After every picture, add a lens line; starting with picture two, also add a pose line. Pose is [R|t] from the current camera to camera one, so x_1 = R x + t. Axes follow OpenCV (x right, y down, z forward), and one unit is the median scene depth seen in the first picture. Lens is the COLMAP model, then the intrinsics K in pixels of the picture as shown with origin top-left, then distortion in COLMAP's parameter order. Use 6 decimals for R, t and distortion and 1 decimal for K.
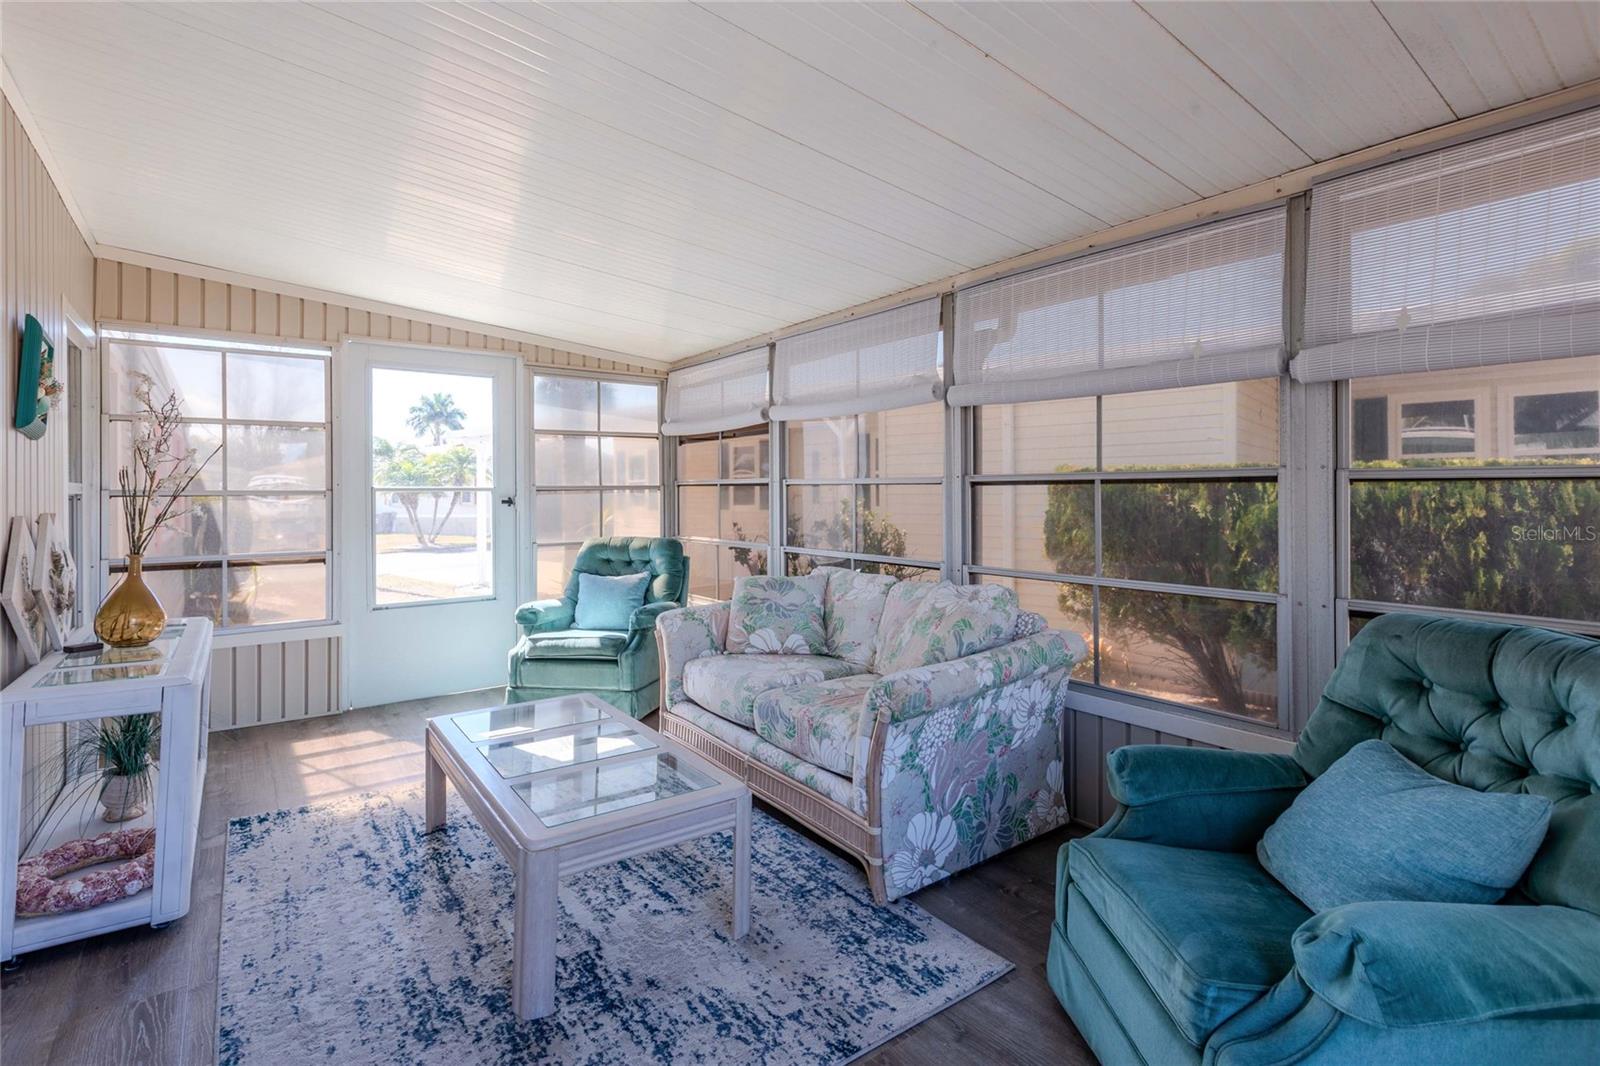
lens RADIAL K [[762.6, 0, 772.4], [0, 762.6, 500.7], [0, 0, 1]] dist [0.003857, -0.001365]
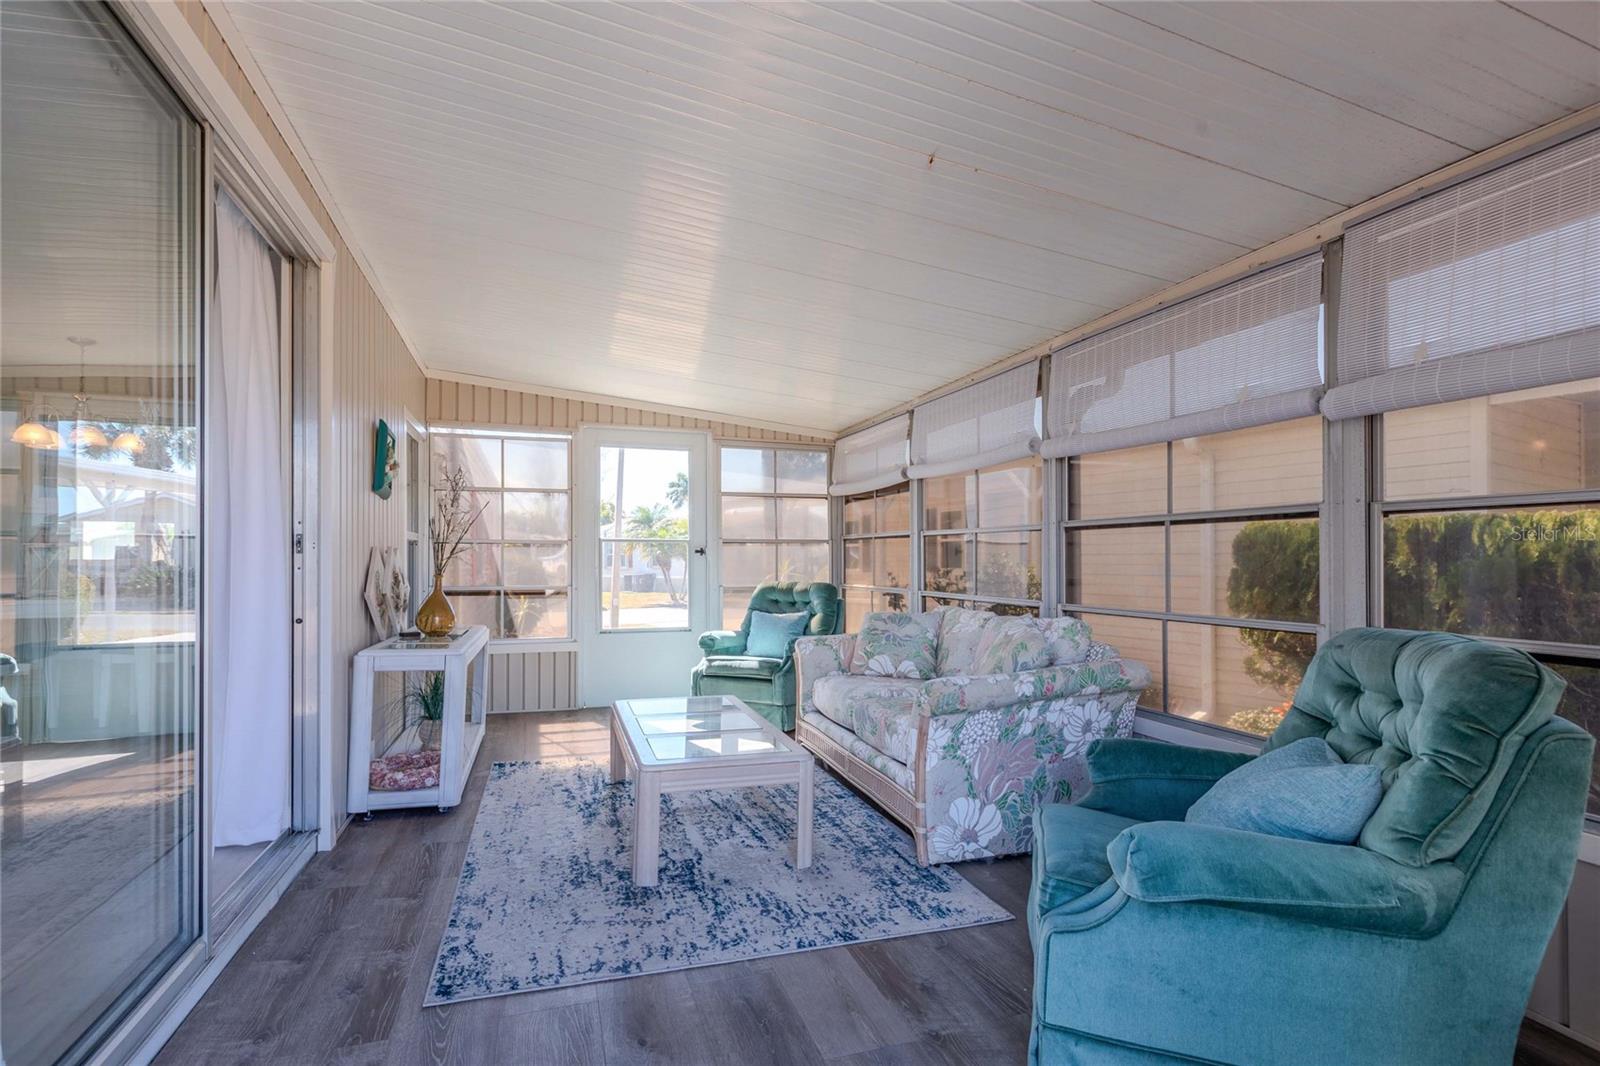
lens RADIAL K [[735.2, 0, 760.6], [0, 735.2, 574.6], [0, 0, 1]] dist [0.002847, -0.000054]
pose [[0.948086, 0.014542, -0.317683, 0.244247], [-0.011761, 0.999874, 0.010670, 0.049490], [0.317798, -0.006380, 0.948137, -0.184498]]
